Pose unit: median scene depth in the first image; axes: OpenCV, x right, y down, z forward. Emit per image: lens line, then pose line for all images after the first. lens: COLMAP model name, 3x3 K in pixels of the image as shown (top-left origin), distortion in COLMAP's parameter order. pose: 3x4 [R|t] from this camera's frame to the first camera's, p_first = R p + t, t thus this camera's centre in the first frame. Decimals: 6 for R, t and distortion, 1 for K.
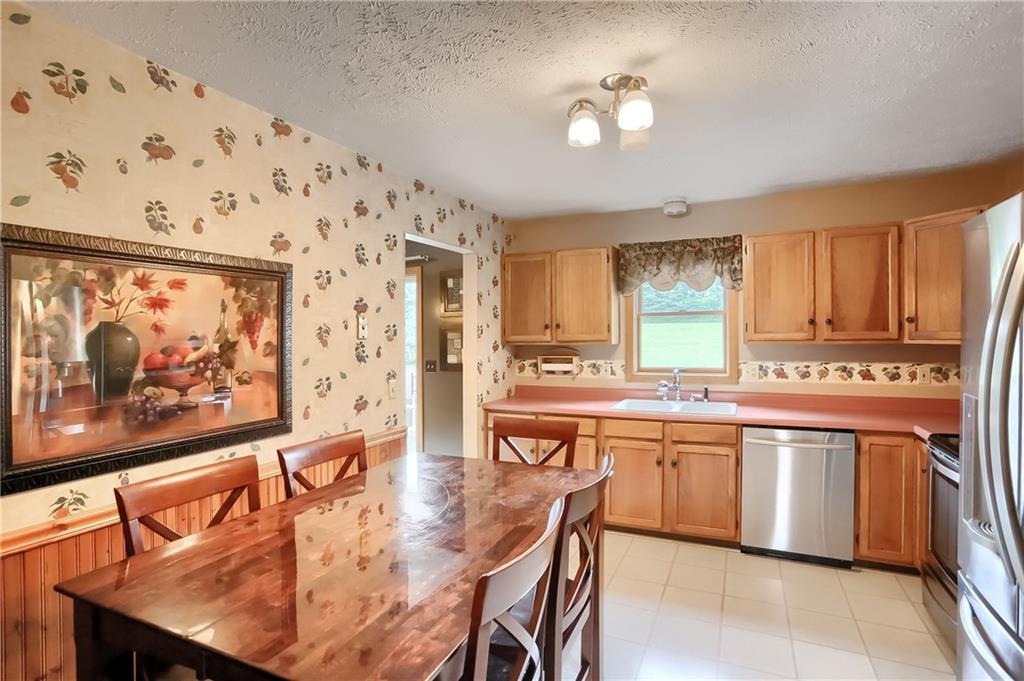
lens RADIAL K [[521.2, 0, 532.0], [0, 521.2, 337.4], [0, 0, 1]] dist [-0.031205, 0.000272]
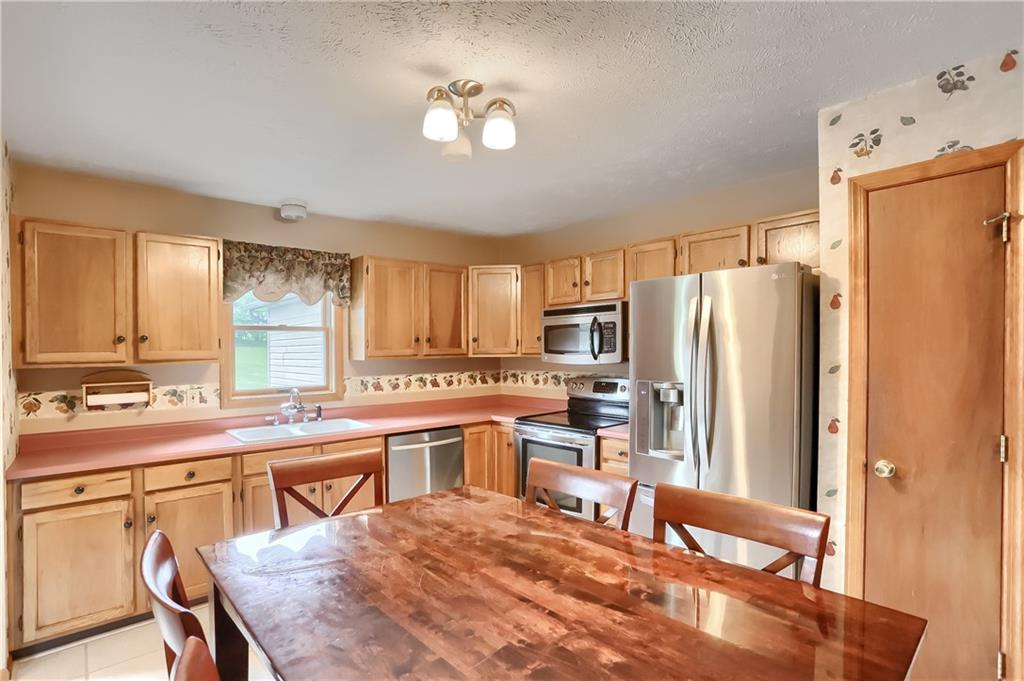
lens RADIAL K [[502.6, 0, 517.2], [0, 502.6, 363.0], [0, 0, 1]] dist [-0.065519, 0.027918]
pose [[0.418598, -0.017273, 0.908007, -0.361336], [0.014060, 0.999823, 0.012538, 0.010450], [-0.908063, 0.007518, 0.418767, 0.287226]]
